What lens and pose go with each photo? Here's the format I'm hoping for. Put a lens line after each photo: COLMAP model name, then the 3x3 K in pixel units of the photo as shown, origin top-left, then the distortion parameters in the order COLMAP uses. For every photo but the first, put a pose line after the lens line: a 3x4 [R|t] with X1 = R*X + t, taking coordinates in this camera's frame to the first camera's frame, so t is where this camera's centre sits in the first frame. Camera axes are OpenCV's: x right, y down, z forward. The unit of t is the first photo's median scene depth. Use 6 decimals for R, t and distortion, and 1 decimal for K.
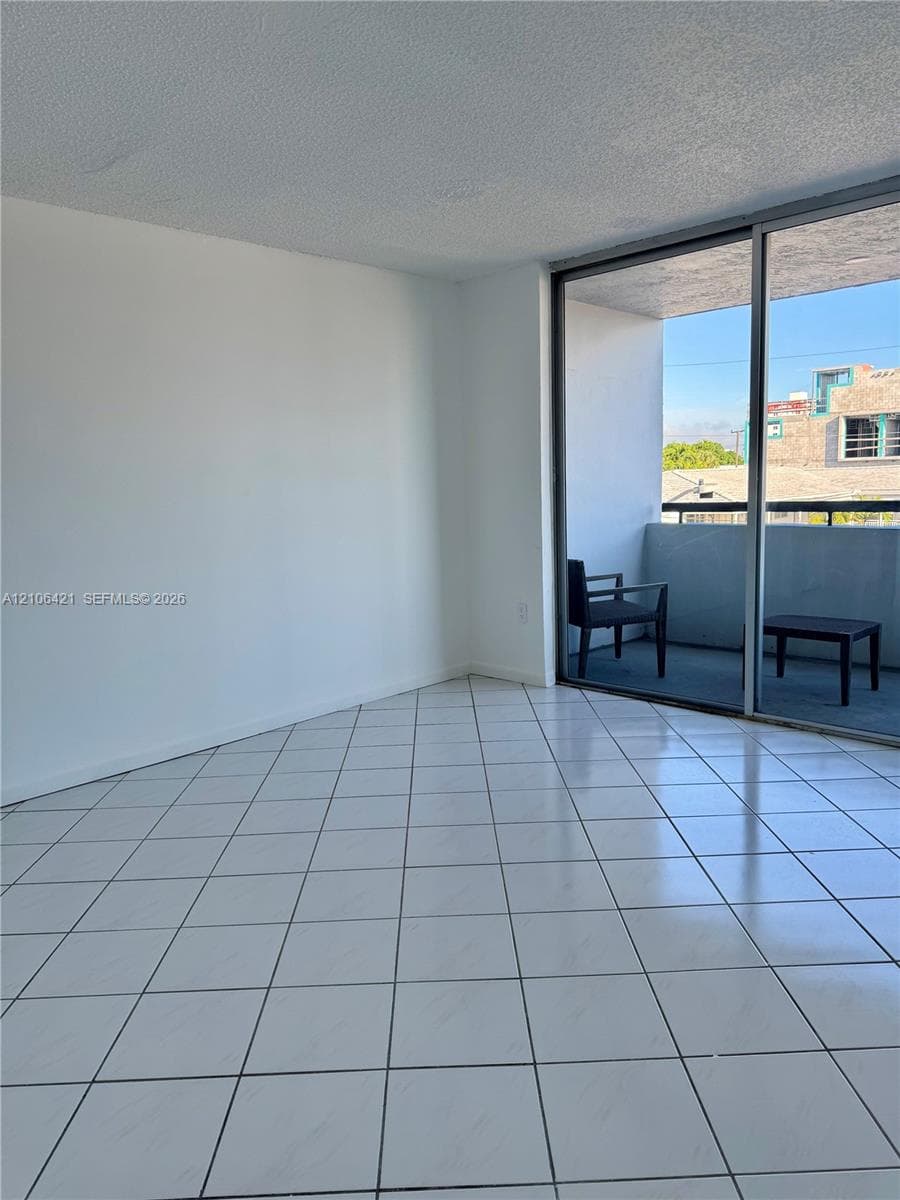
lens RADIAL K [[838.9, 0, 446.9], [0, 838.9, 615.4], [0, 0, 1]] dist [0.118279, -0.190348]
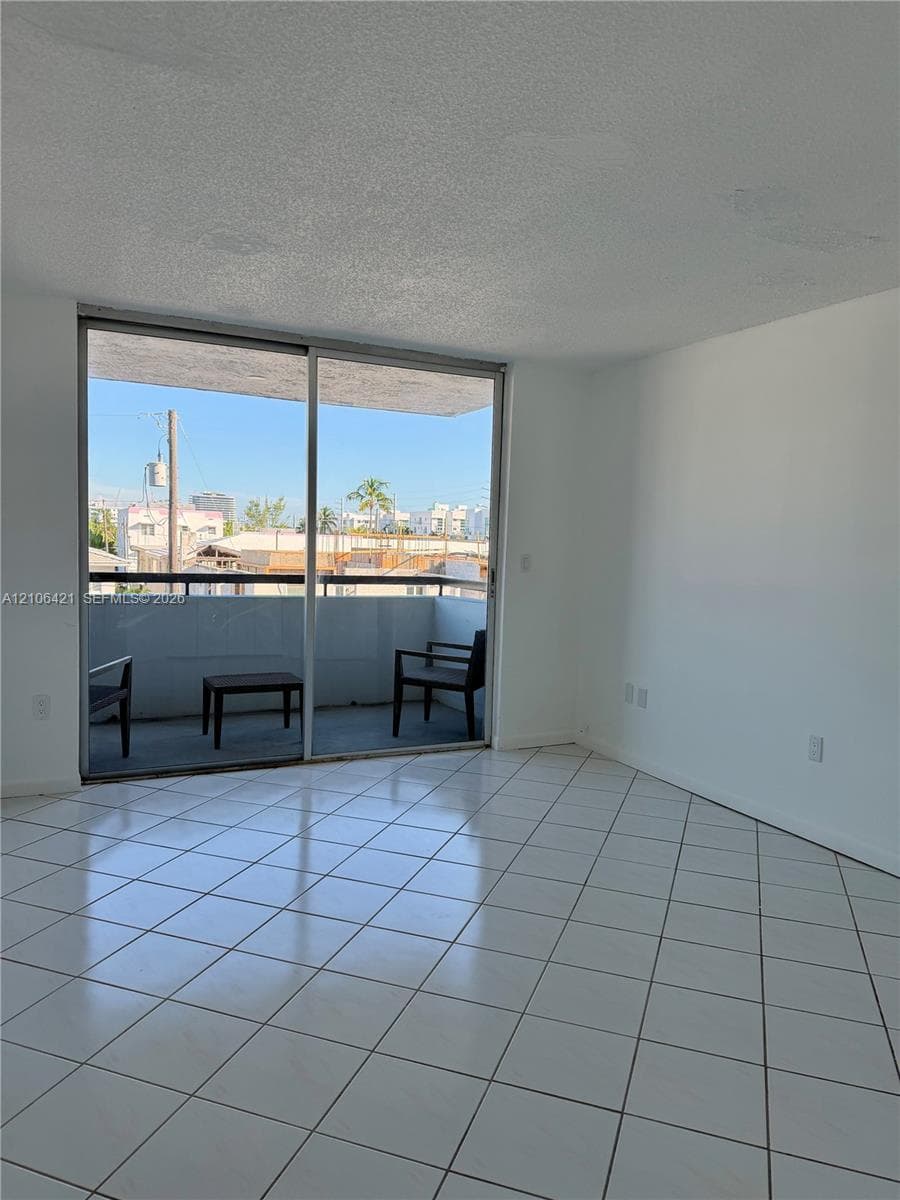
lens RADIAL K [[838.9, 0, 446.9], [0, 838.9, 615.4], [0, 0, 1]] dist [0.118279, -0.190348]
pose [[0.339851, -0.039060, 0.939668, -0.597569], [0.112097, 0.993697, 0.000763, -0.052292], [-0.933775, 0.105075, 0.342087, 0.382358]]
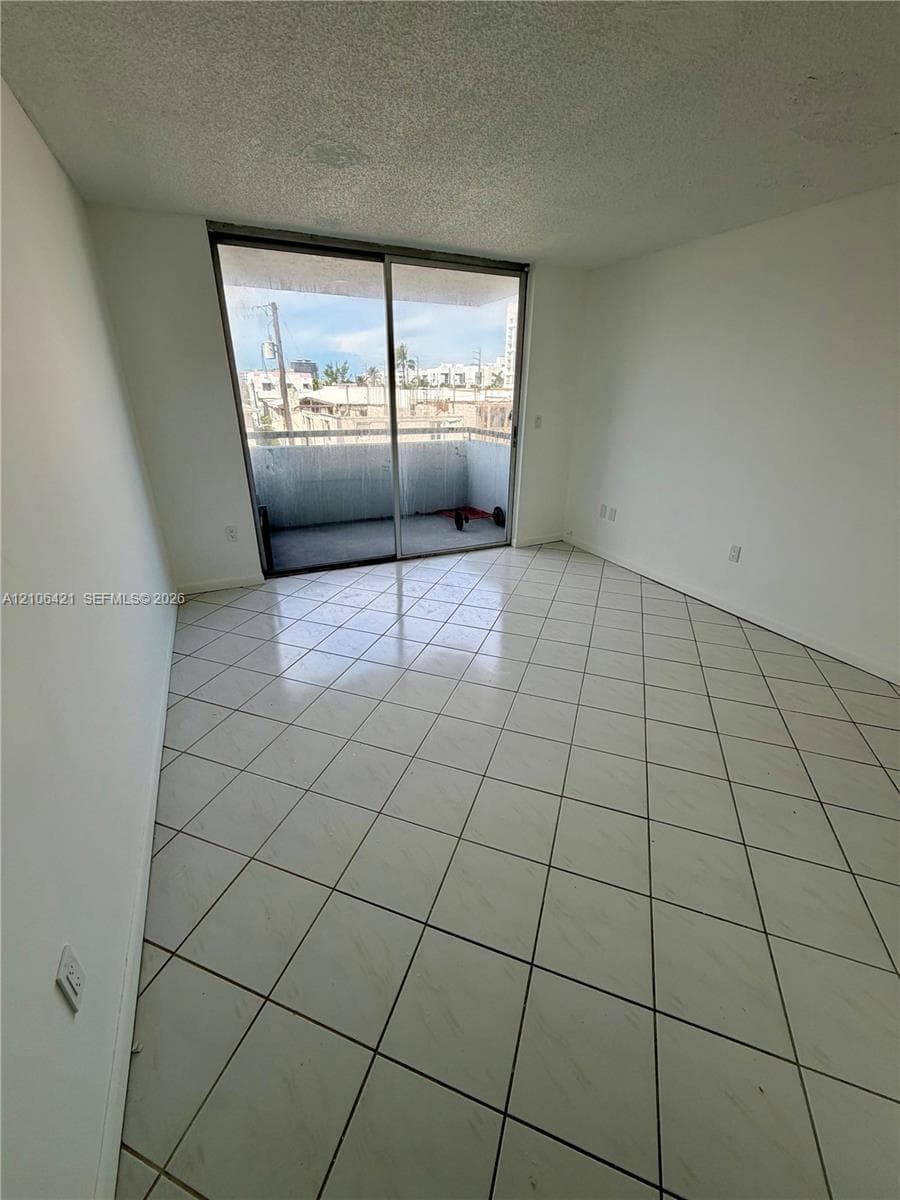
lens RADIAL K [[474.7, 0, 450.0], [0, 474.7, 600.0], [0, 0, 1]] dist [0.000577, 0.000003]
pose [[0.337828, -0.350000, 0.873712, -0.499565], [0.133309, 0.936723, 0.323697, -0.106308], [-0.931719, 0.007120, 0.363109, 0.484371]]
